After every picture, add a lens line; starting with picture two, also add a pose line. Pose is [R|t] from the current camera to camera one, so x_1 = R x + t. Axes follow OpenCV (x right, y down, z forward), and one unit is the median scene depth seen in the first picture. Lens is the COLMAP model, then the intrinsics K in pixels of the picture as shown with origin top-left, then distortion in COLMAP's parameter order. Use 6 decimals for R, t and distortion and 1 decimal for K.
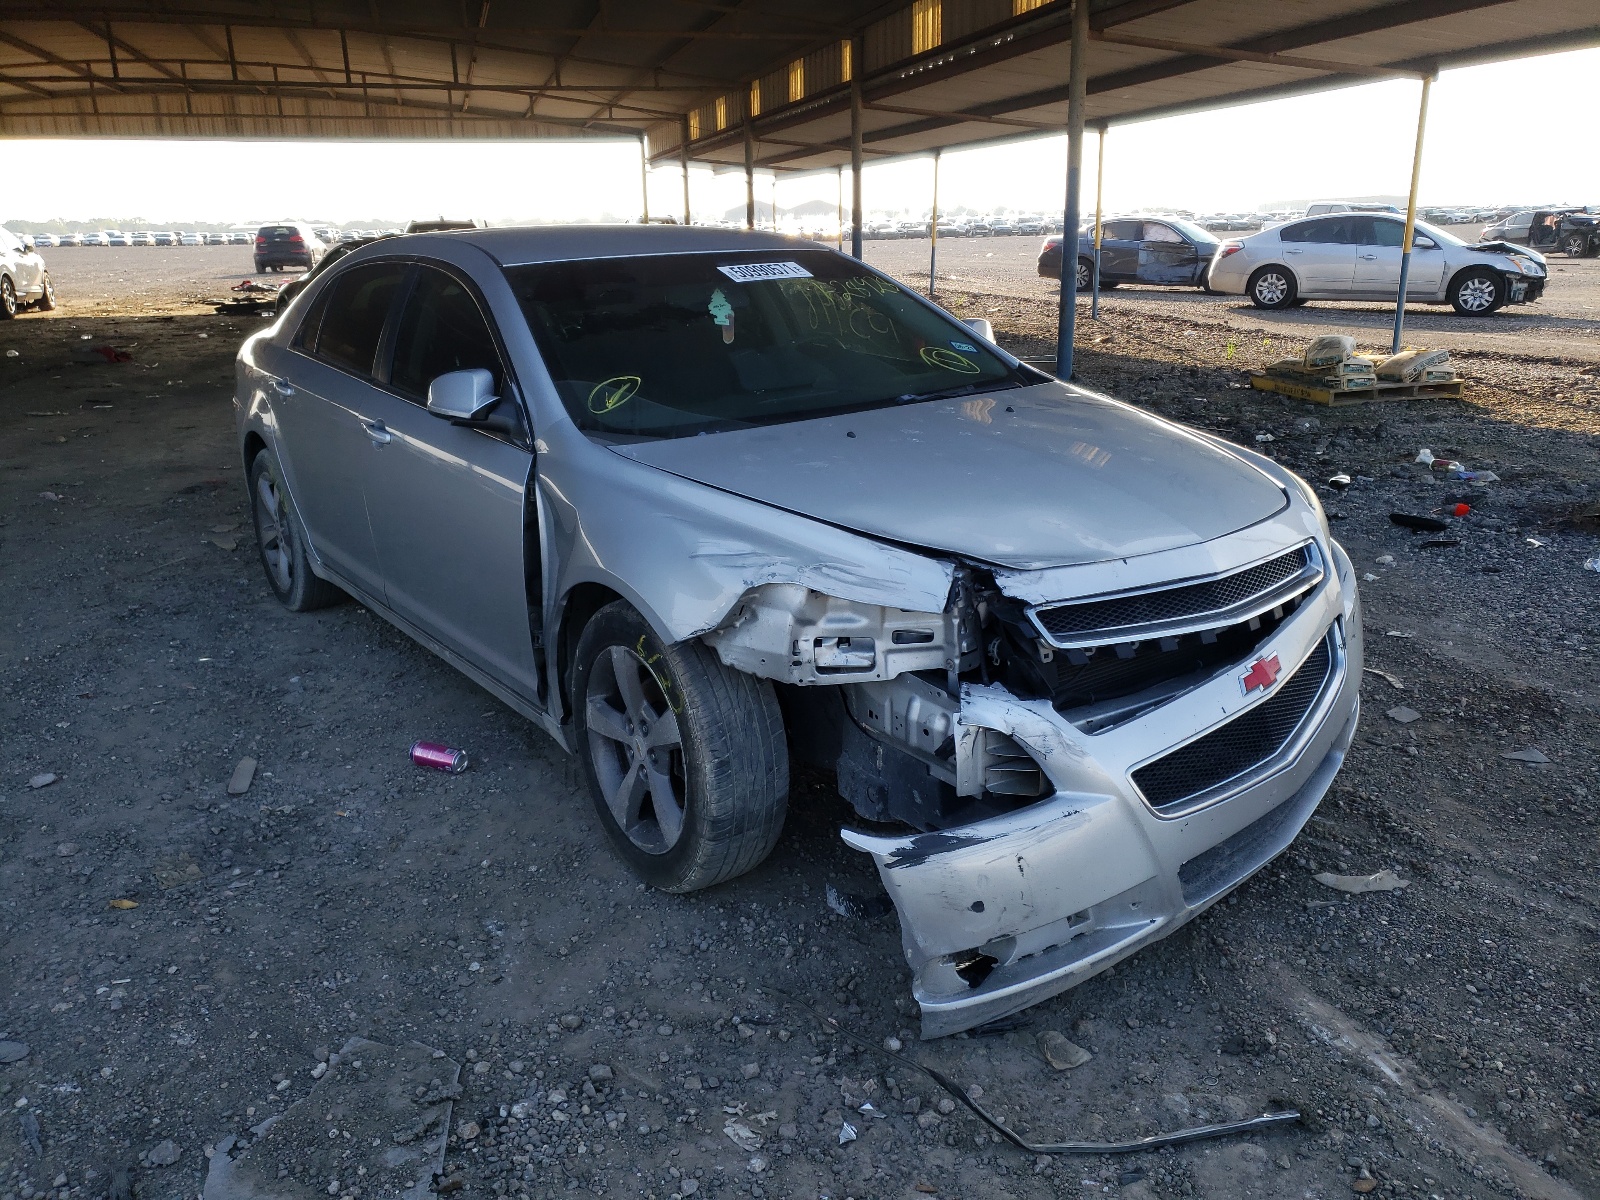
lens RADIAL K [[1221.7, 0, 798.0], [0, 1221.7, 613.2], [0, 0, 1]] dist [-0.006057, 0.008744]
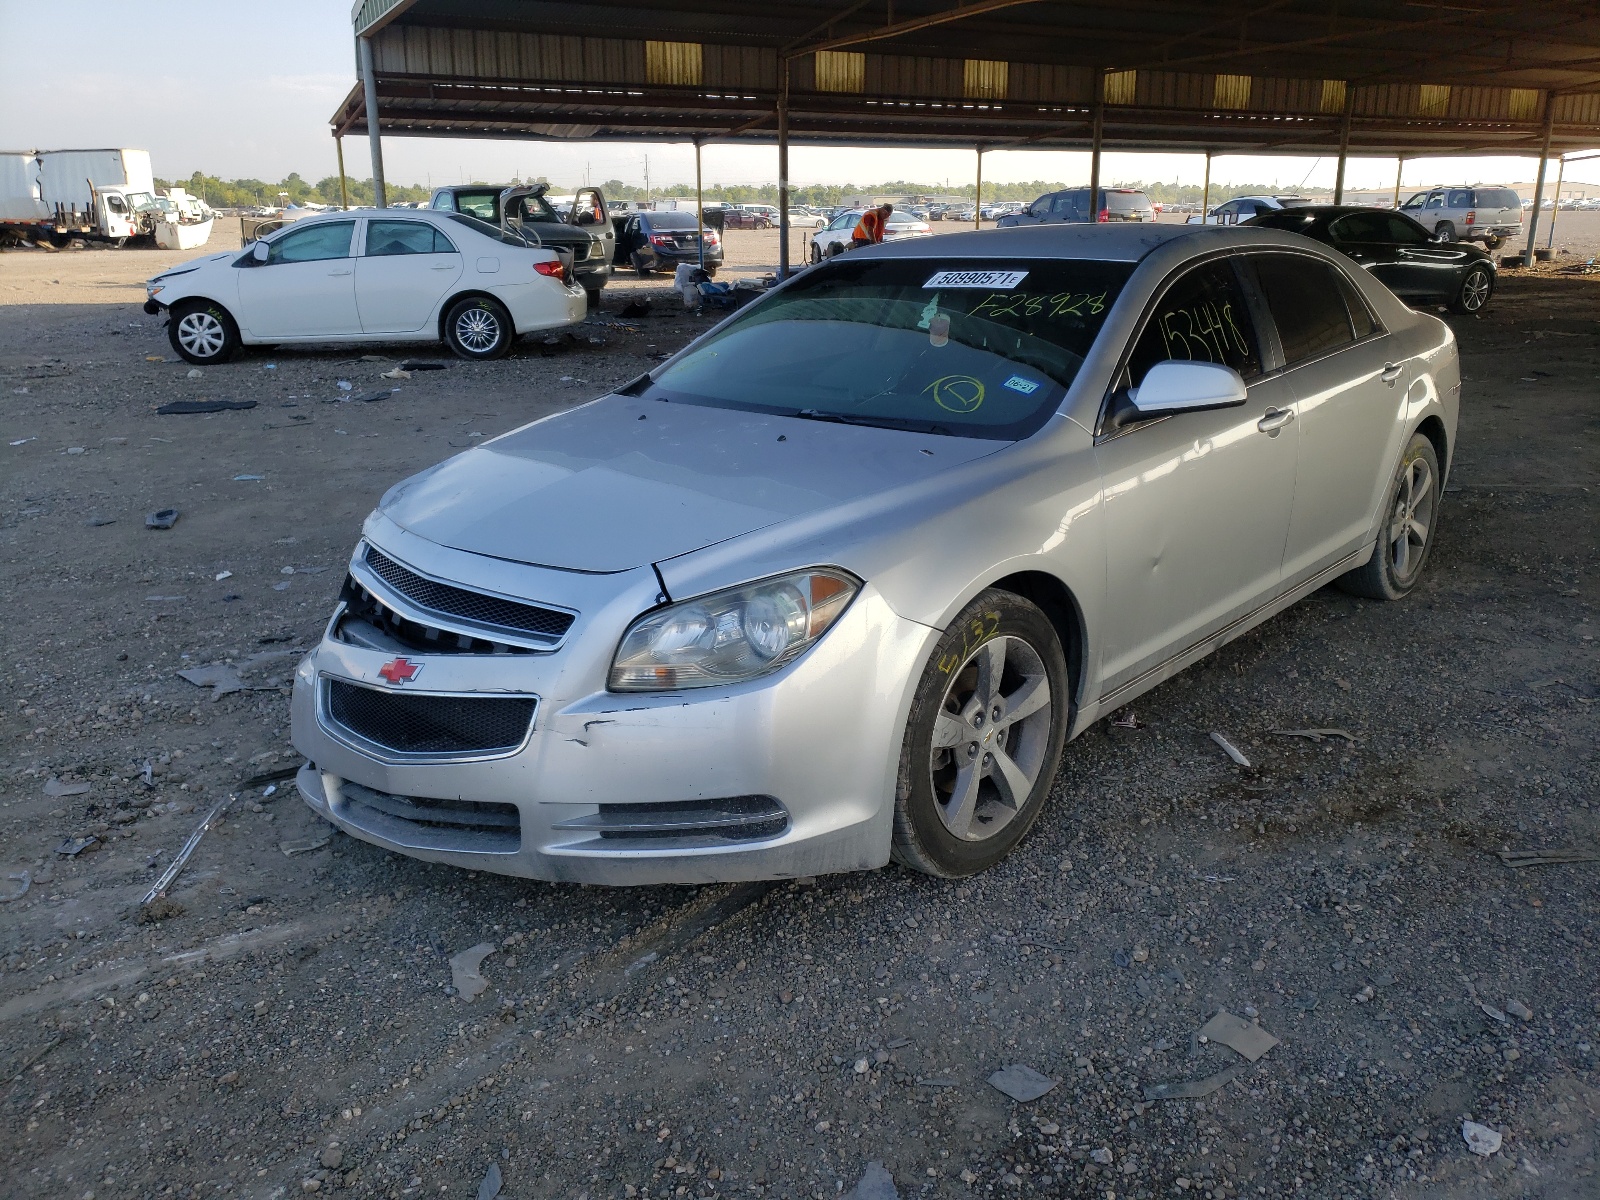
lens RADIAL K [[1221.7, 0, 801.6], [0, 1221.7, 582.9], [0, 0, 1]] dist [-0.006057, 0.008744]
pose [[0.199375, 0.289023, -0.936331, 0.904359], [-0.281418, 0.932152, 0.227810, -0.231705], [0.938645, 0.218080, 0.267184, 0.647552]]
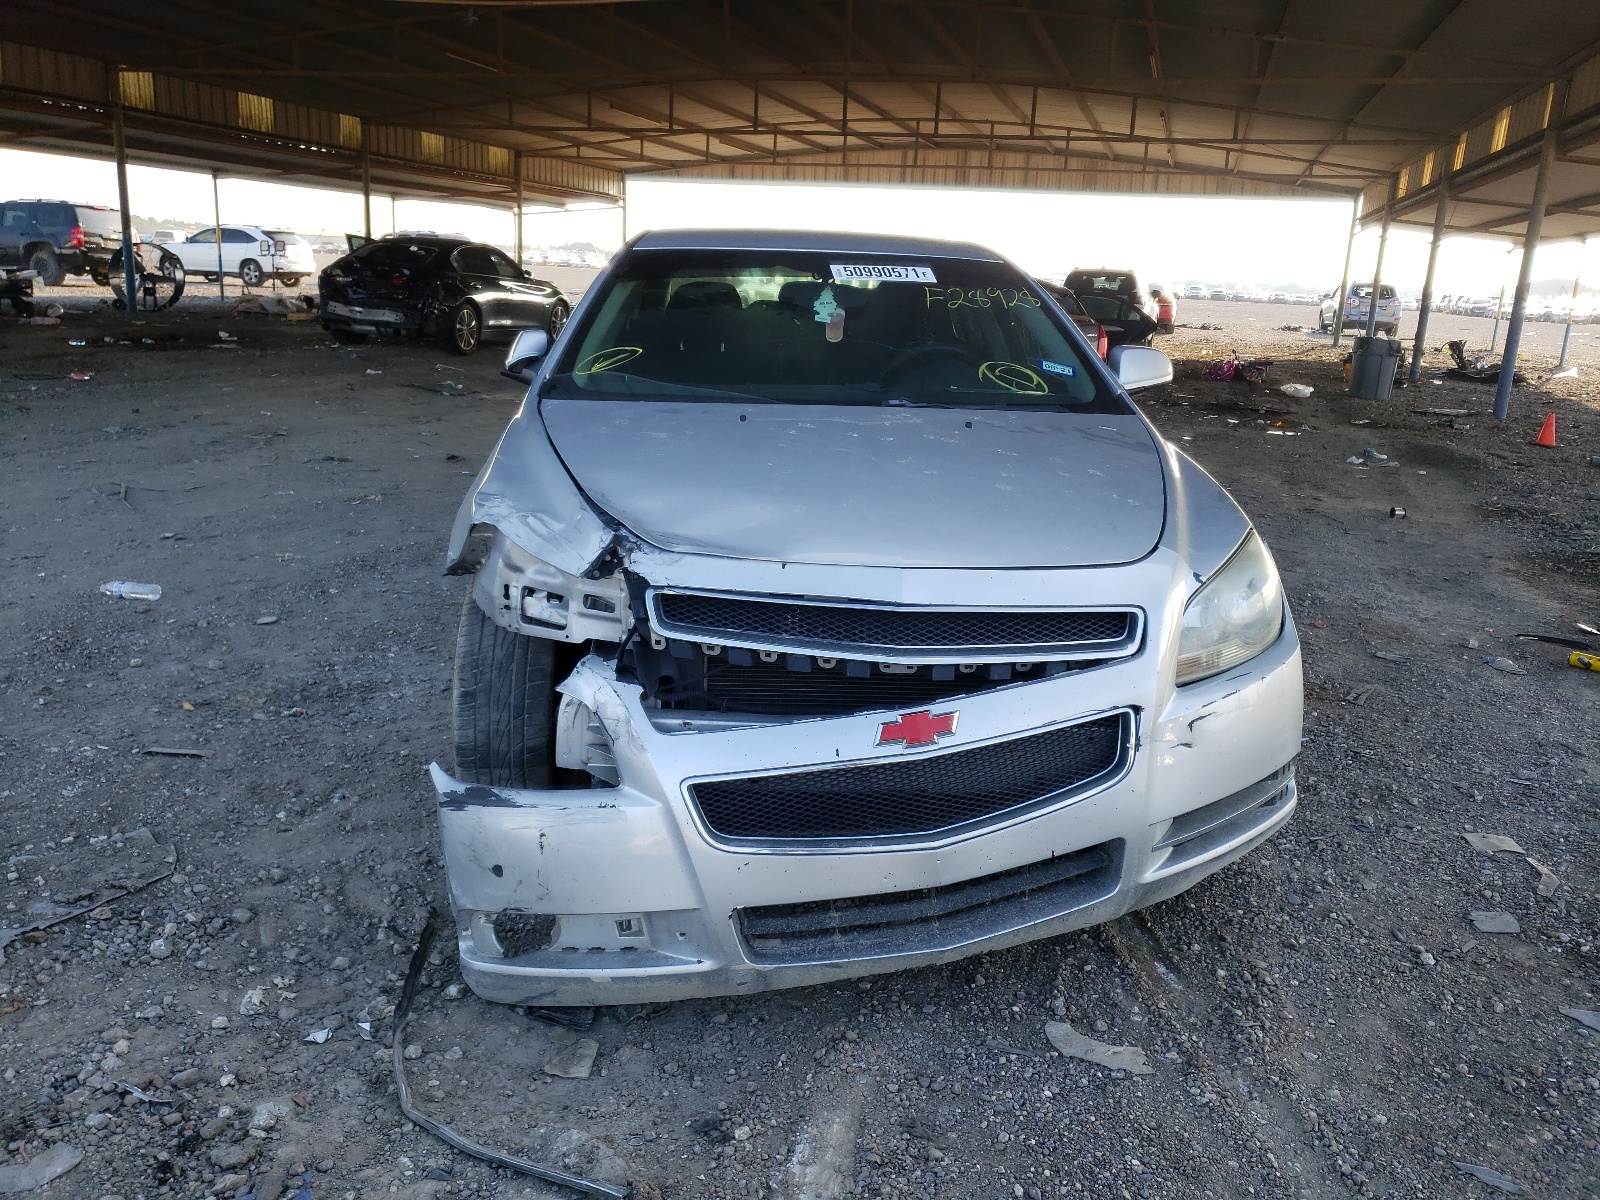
lens RADIAL K [[1221.7, 0, 807.4], [0, 1221.7, 604.9], [0, 0, 1]] dist [-0.006057, 0.008744]
pose [[0.842626, 0.191941, -0.503130, 0.453536], [-0.216774, 0.976177, 0.009359, -0.015795], [0.492940, 0.101179, 0.864160, 0.147516]]
